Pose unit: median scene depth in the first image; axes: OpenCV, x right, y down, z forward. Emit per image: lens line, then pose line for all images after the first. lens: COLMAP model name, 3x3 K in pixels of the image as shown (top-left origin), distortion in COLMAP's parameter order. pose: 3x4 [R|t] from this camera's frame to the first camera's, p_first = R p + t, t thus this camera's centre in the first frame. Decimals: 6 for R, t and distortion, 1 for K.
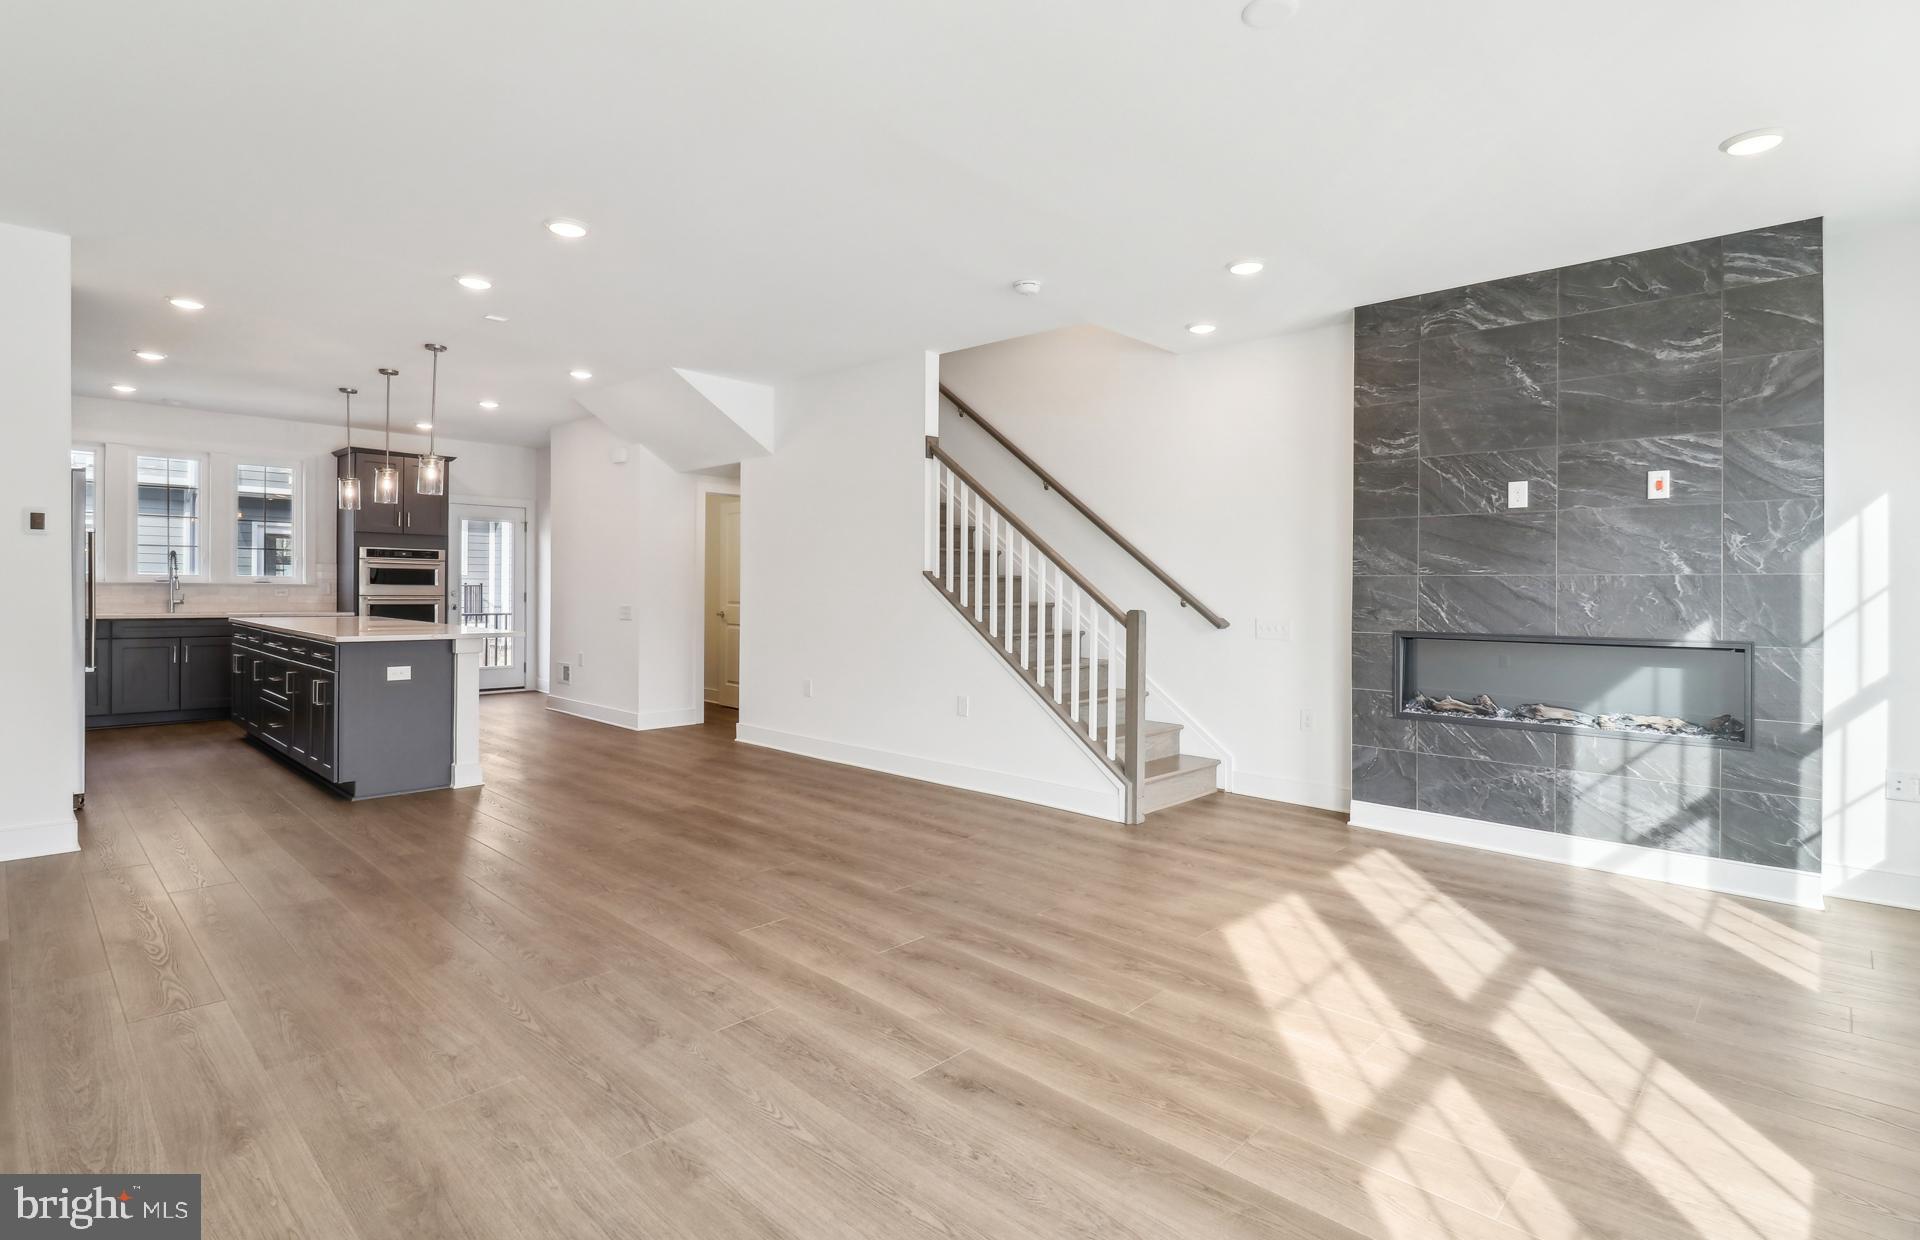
lens RADIAL K [[925.7, 0, 949.9], [0, 925.7, 594.5], [0, 0, 1]] dist [0.000708, -0.012124]
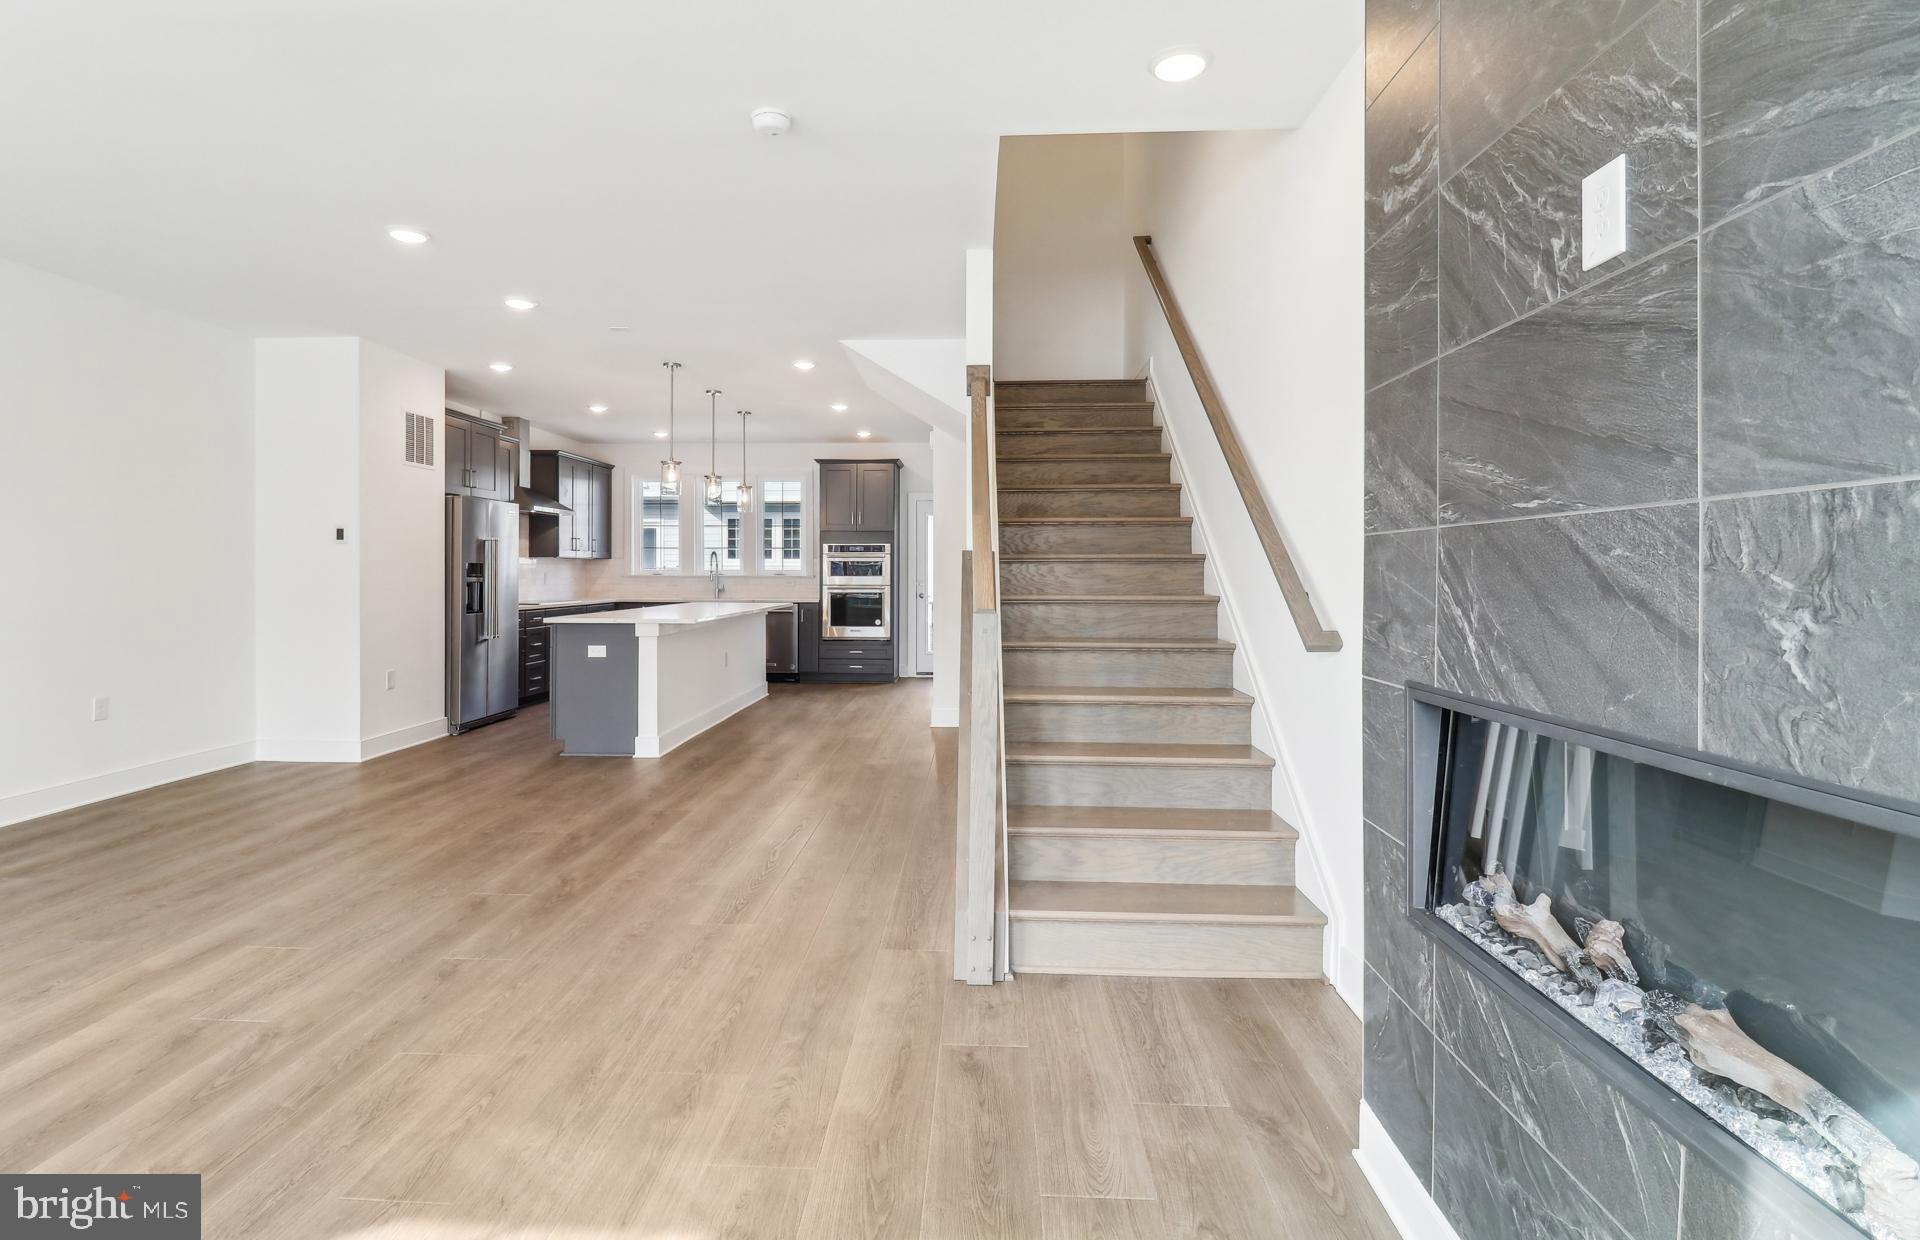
lens RADIAL K [[925.7, 0, 949.5], [0, 925.7, 578.3], [0, 0, 1]] dist [0.000708, -0.012124]
pose [[0.662696, -0.005087, -0.748871, 0.742242], [-0.000135, 0.999976, -0.006911, 0.001346], [0.748889, 0.004681, 0.662679, 0.727580]]
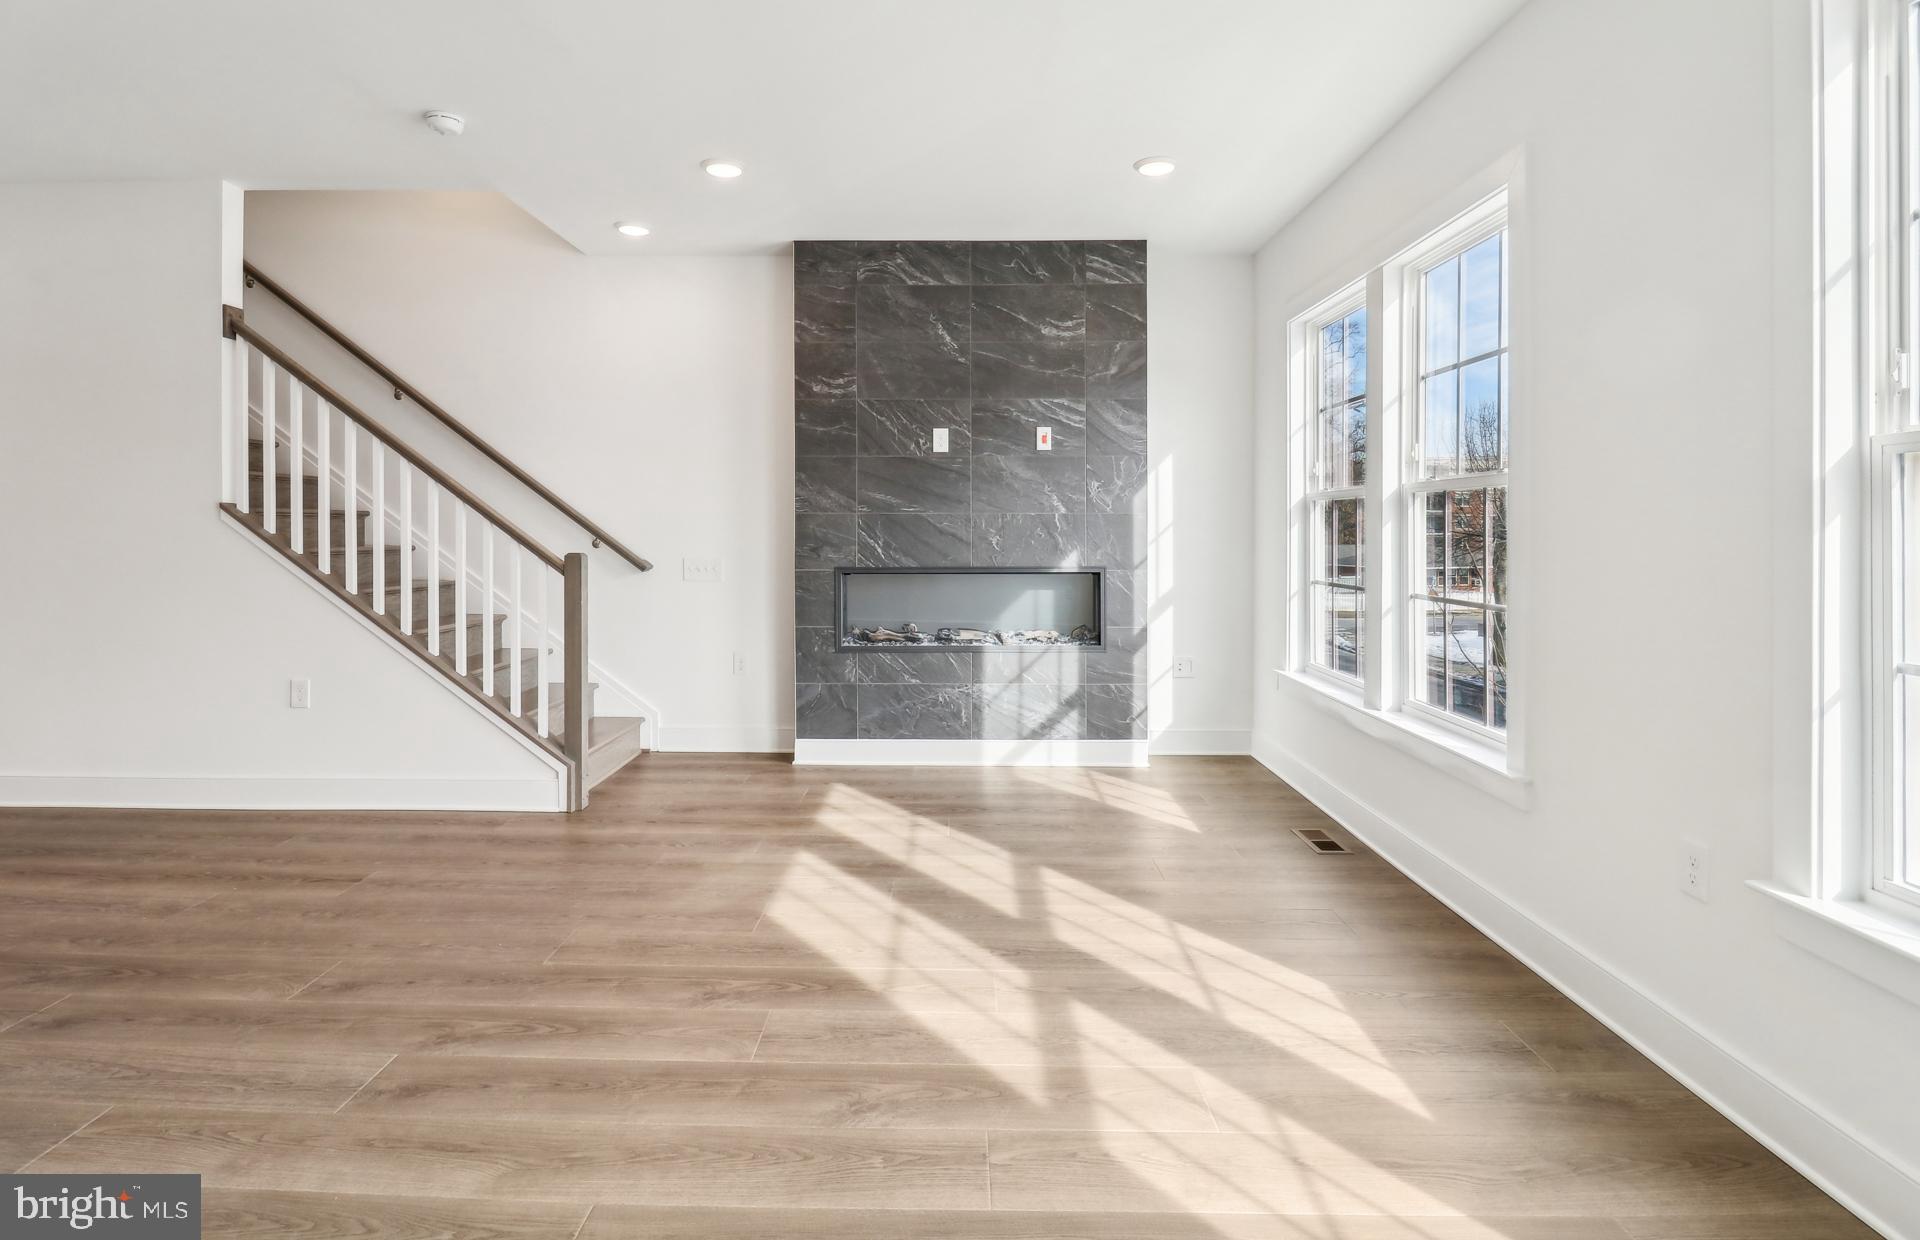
lens RADIAL K [[925.7, 0, 951.3], [0, 925.7, 540.2], [0, 0, 1]] dist [0.000708, -0.012124]
pose [[0.728108, -0.015150, 0.685295, -0.146797], [0.009342, 0.999882, 0.012179, -0.001811], [-0.685398, -0.002465, 0.728164, 0.198755]]
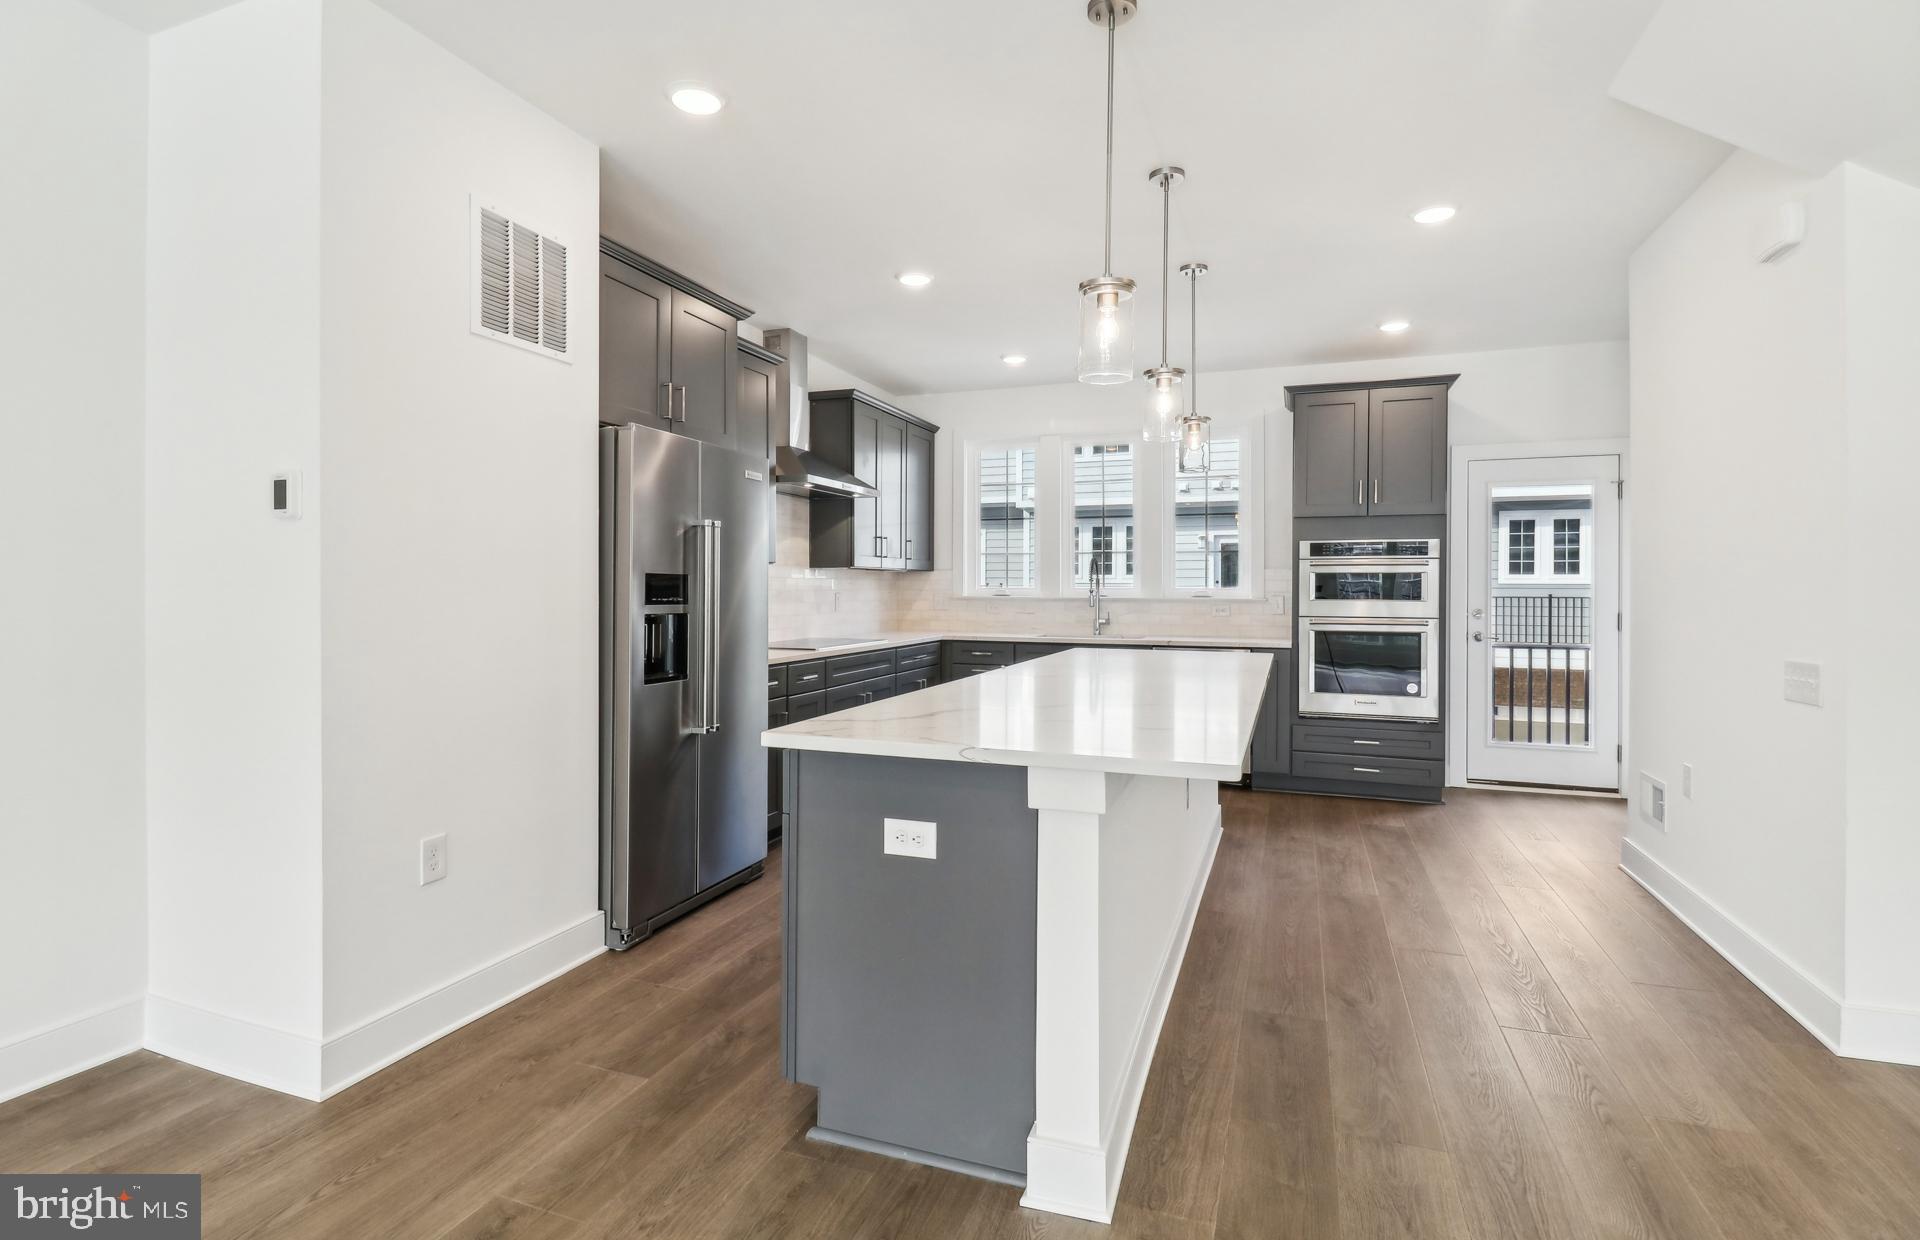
lens RADIAL K [[917.1, 0, 942.6], [0, 917.1, 588.4], [0, 0, 1]] dist [0.003516, 0.000056]
pose [[0.382535, -0.011481, -0.923870, -0.313540], [-0.006025, 0.999871, -0.014920, -0.016107], [0.923921, 0.011273, 0.382416, 1.126307]]
